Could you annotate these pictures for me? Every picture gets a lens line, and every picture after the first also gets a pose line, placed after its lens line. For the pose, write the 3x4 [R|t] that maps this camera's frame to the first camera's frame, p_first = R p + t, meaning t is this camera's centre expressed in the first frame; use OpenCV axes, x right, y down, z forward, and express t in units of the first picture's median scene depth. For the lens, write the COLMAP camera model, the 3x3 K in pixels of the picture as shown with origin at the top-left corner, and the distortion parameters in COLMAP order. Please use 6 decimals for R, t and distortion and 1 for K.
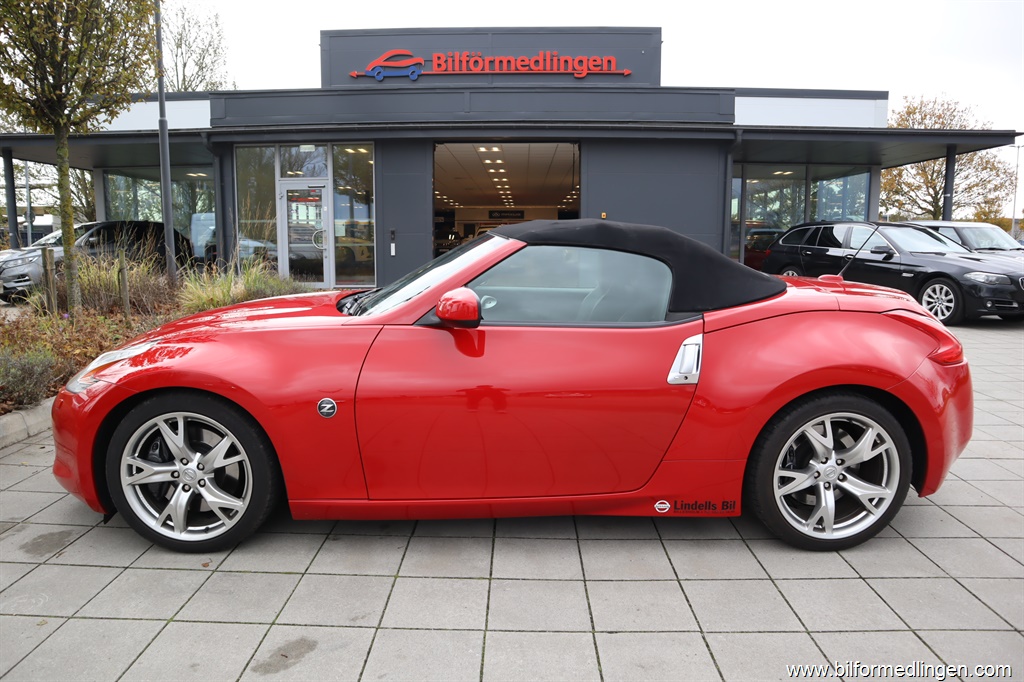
lens RADIAL K [[710.8, 0, 513.4], [0, 710.8, 343.7], [0, 0, 1]] dist [-0.129935, 0.083593]
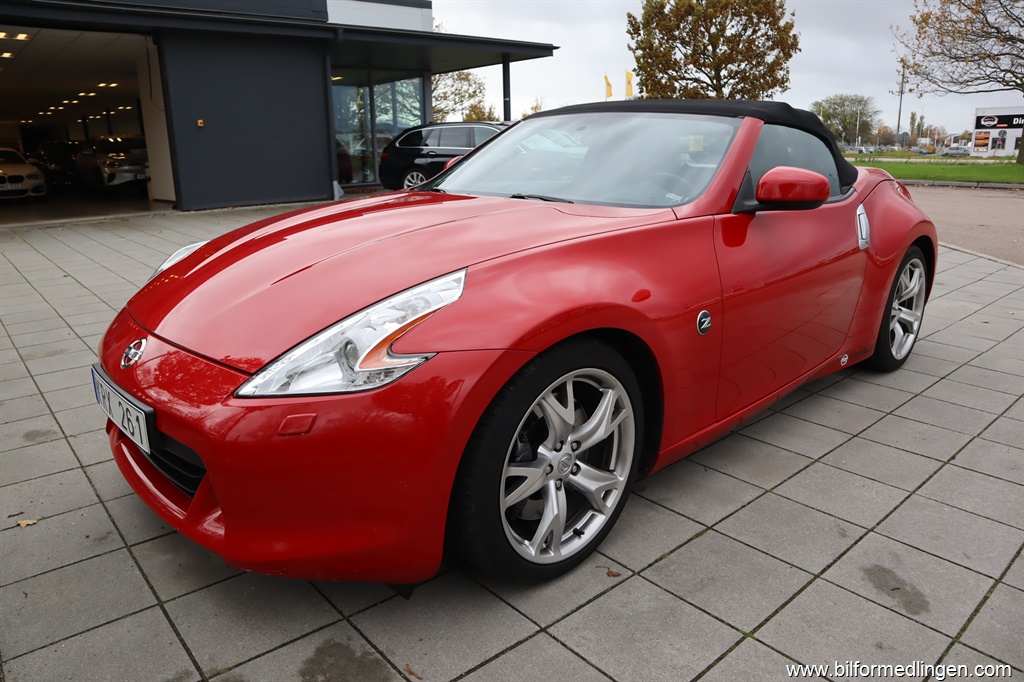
lens RADIAL K [[710.8, 0, 513.4], [0, 710.8, 343.7], [0, 0, 1]] dist [-0.129935, 0.083593]
pose [[0.744783, -0.195460, 0.638039, -0.856473], [0.118696, 0.979697, 0.161572, -0.035921], [-0.656665, -0.044603, 0.752862, 0.490156]]
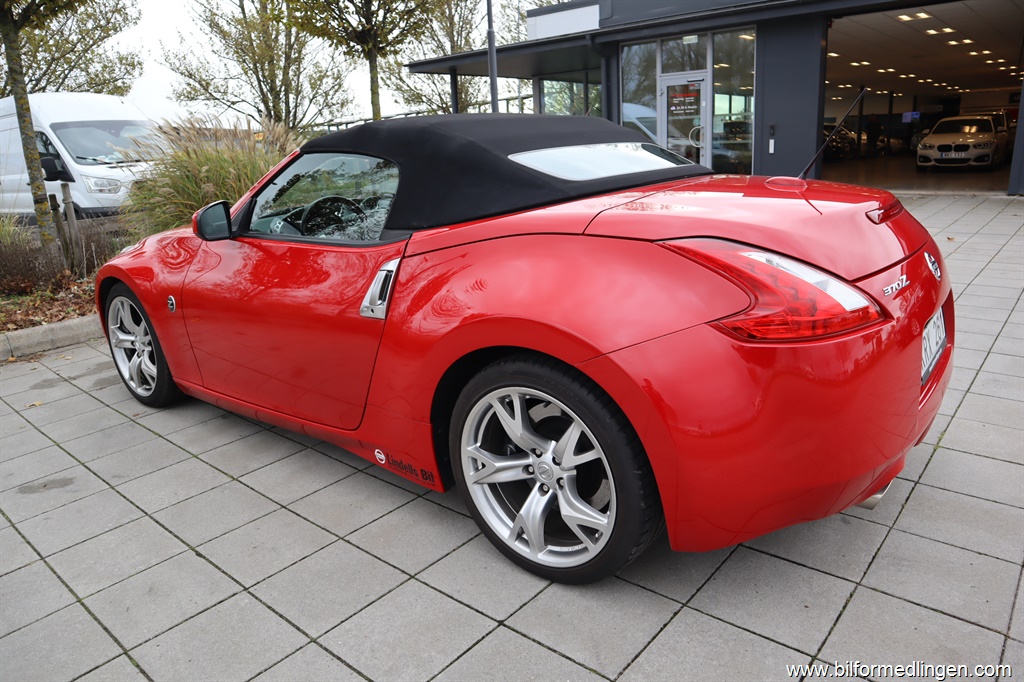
lens RADIAL K [[710.8, 0, 513.4], [0, 710.8, 343.7], [0, 0, 1]] dist [-0.129935, 0.083593]
pose [[0.763434, 0.136742, -0.631245, 0.829533], [-0.045617, 0.986307, 0.158486, -0.047841], [0.644272, -0.092198, 0.759218, 0.440625]]
